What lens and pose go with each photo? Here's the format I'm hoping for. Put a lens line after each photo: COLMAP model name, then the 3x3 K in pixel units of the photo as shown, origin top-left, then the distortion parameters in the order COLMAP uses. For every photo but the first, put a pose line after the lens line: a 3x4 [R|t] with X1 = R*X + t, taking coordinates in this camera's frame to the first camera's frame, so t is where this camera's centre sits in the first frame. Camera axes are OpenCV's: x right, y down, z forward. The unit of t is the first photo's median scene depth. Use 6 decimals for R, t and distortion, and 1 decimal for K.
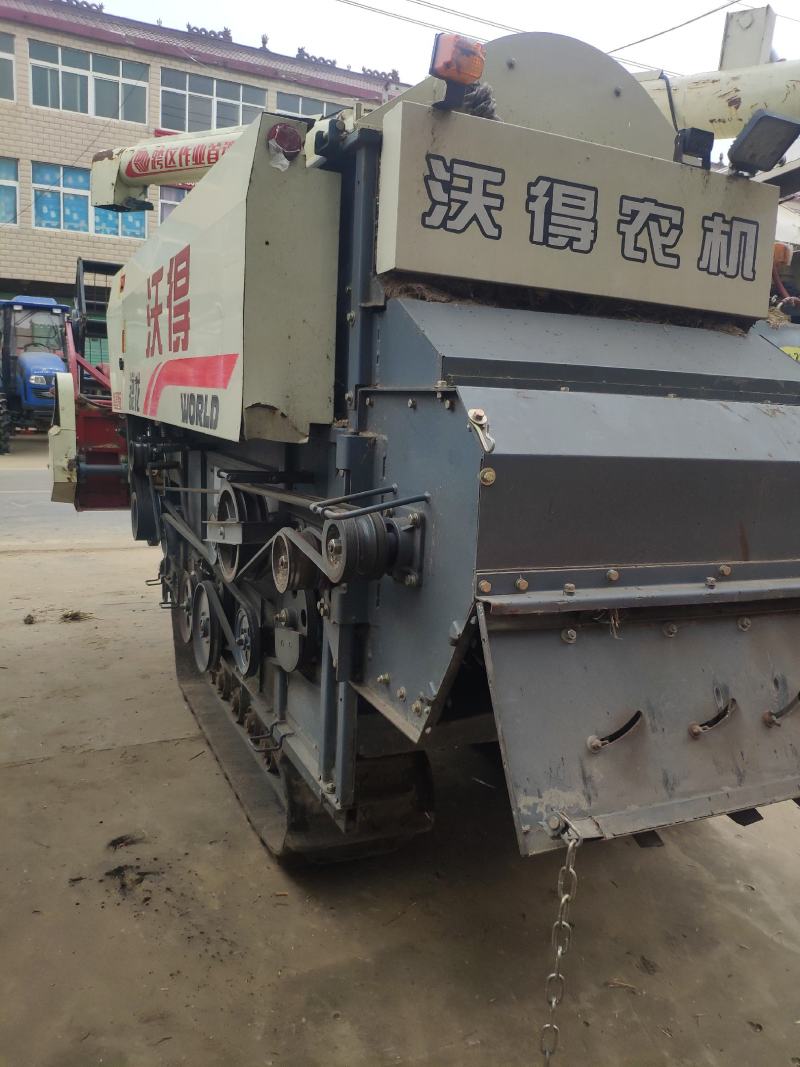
lens RADIAL K [[829.1, 0, 399.2], [0, 829.1, 532.3], [0, 0, 1]] dist [-0.032259, -0.000840]
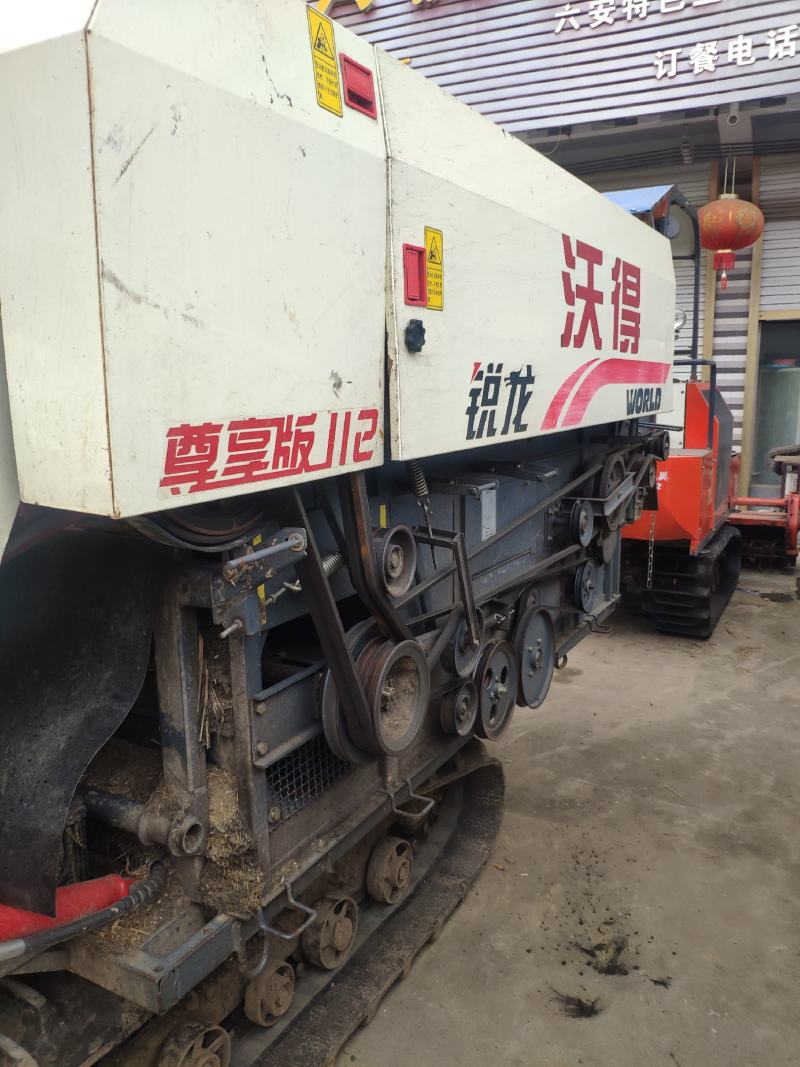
lens RADIAL K [[829.1, 0, 390.0], [0, 829.1, 535.0], [0, 0, 1]] dist [-0.032259, -0.000840]
pose [[-0.581273, -0.178546, 0.793879, -0.905295], [0.121664, 0.945593, 0.301748, -0.323481], [-0.804562, 0.271984, -0.527925, 1.713544]]
